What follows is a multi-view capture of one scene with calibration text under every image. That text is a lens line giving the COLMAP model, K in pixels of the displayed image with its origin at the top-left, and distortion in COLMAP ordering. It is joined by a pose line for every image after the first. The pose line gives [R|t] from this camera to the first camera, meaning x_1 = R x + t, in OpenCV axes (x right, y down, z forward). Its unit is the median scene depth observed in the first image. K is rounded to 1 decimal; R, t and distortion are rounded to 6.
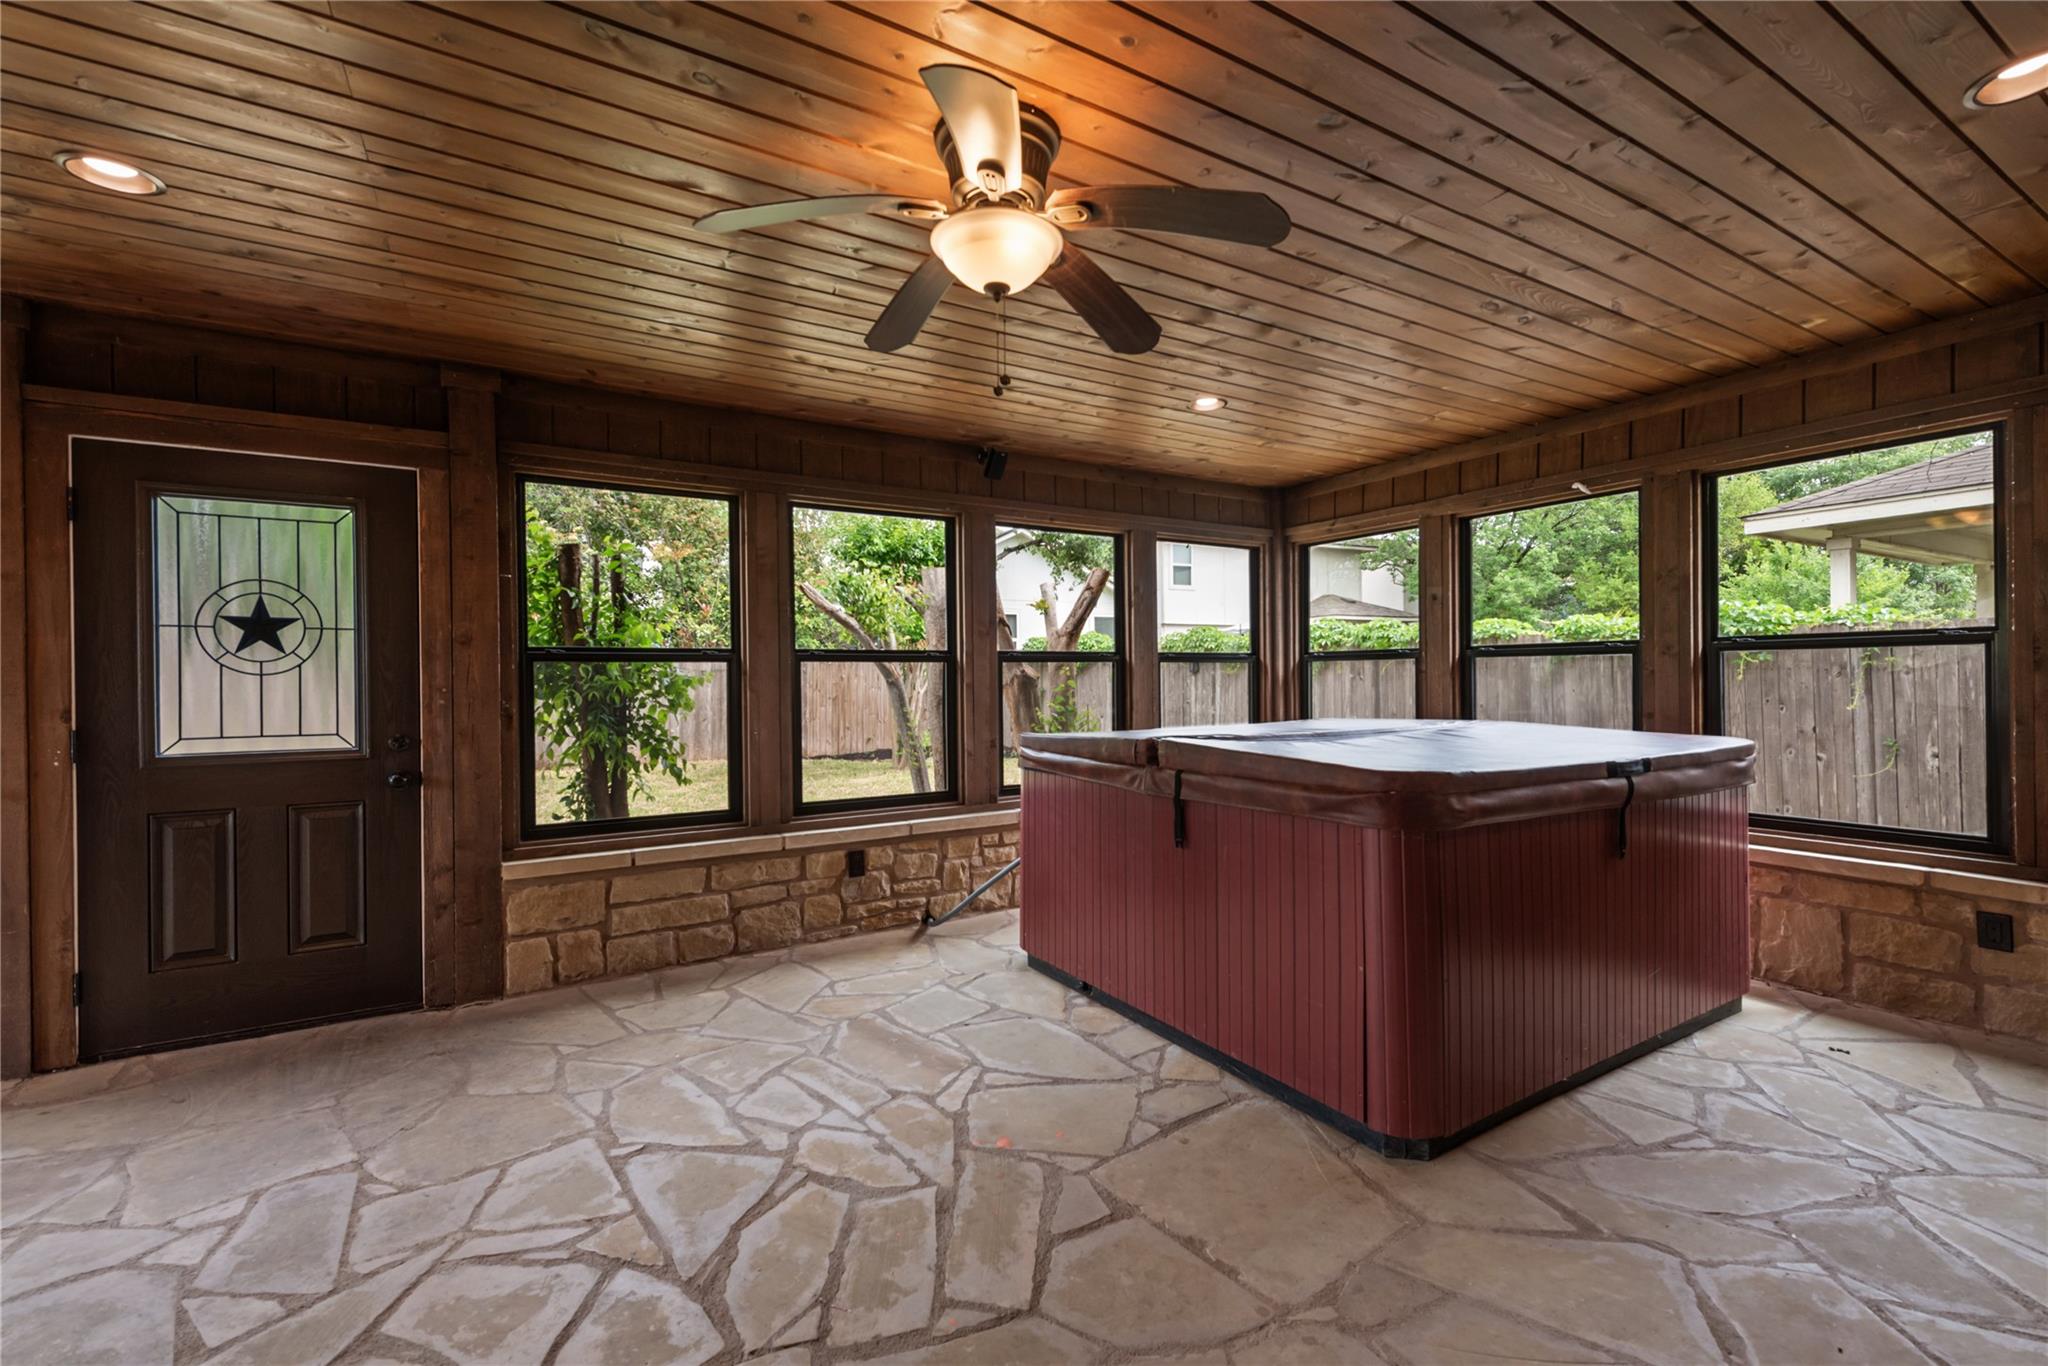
lens RADIAL K [[904.7, 0, 1024.0], [0, 904.7, 683.0], [0, 0, 1]] dist [0.016961, 0.000145]
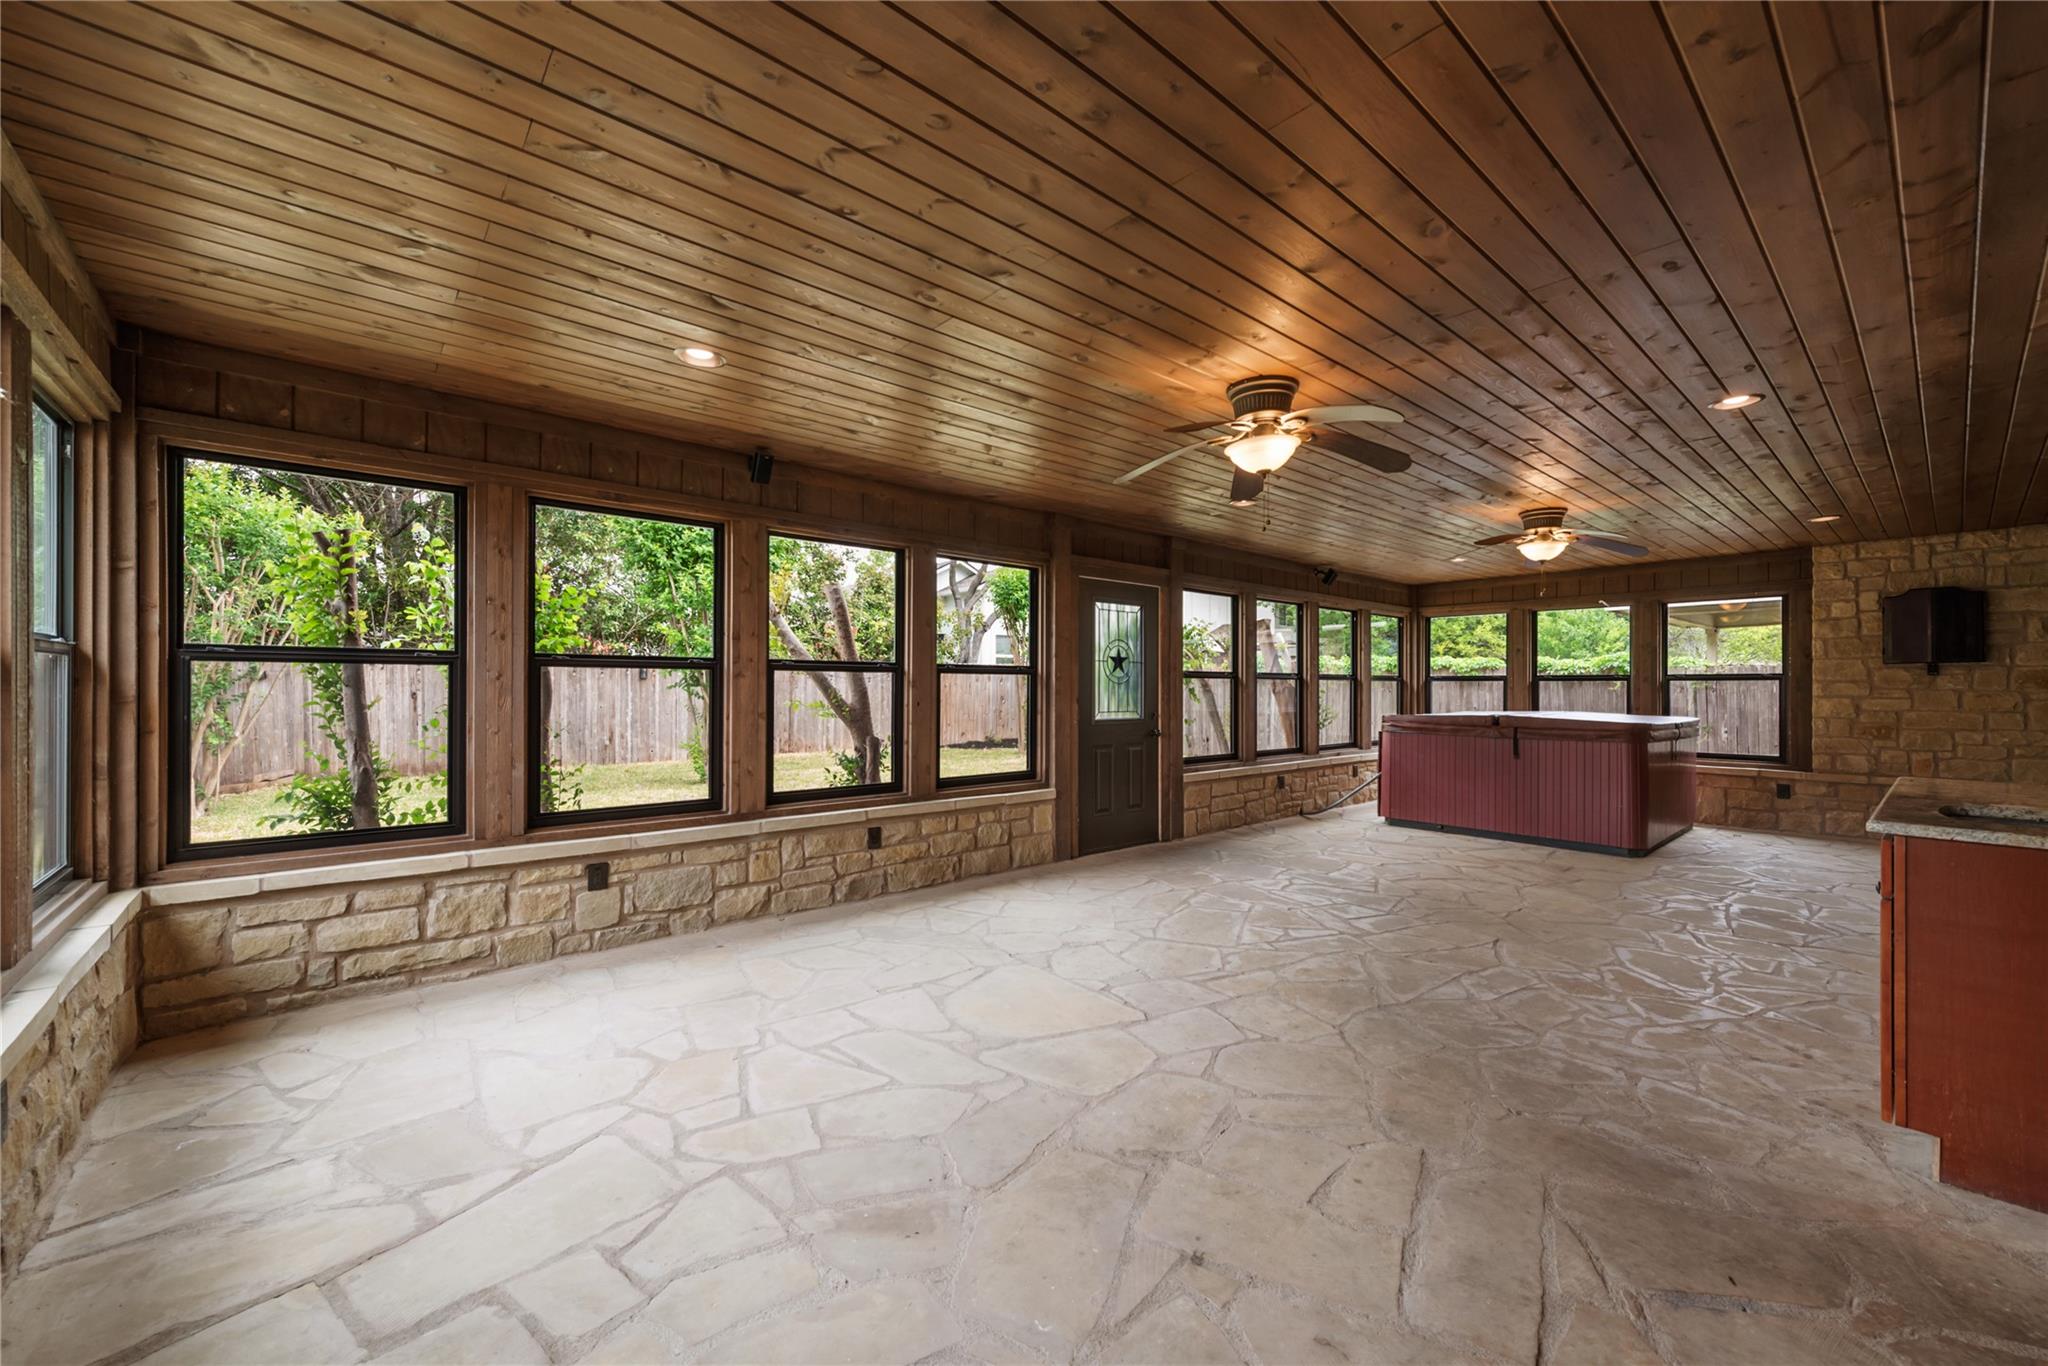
lens RADIAL K [[800.6, 0, 1033.2], [0, 800.6, 685.6], [0, 0, 1]] dist [0.001824, -0.000013]
pose [[0.986164, 0.012964, 0.165262, -1.076782], [-0.011631, 0.999892, -0.009029, 0.013423], [-0.165362, 0.006982, 0.986208, -0.670952]]
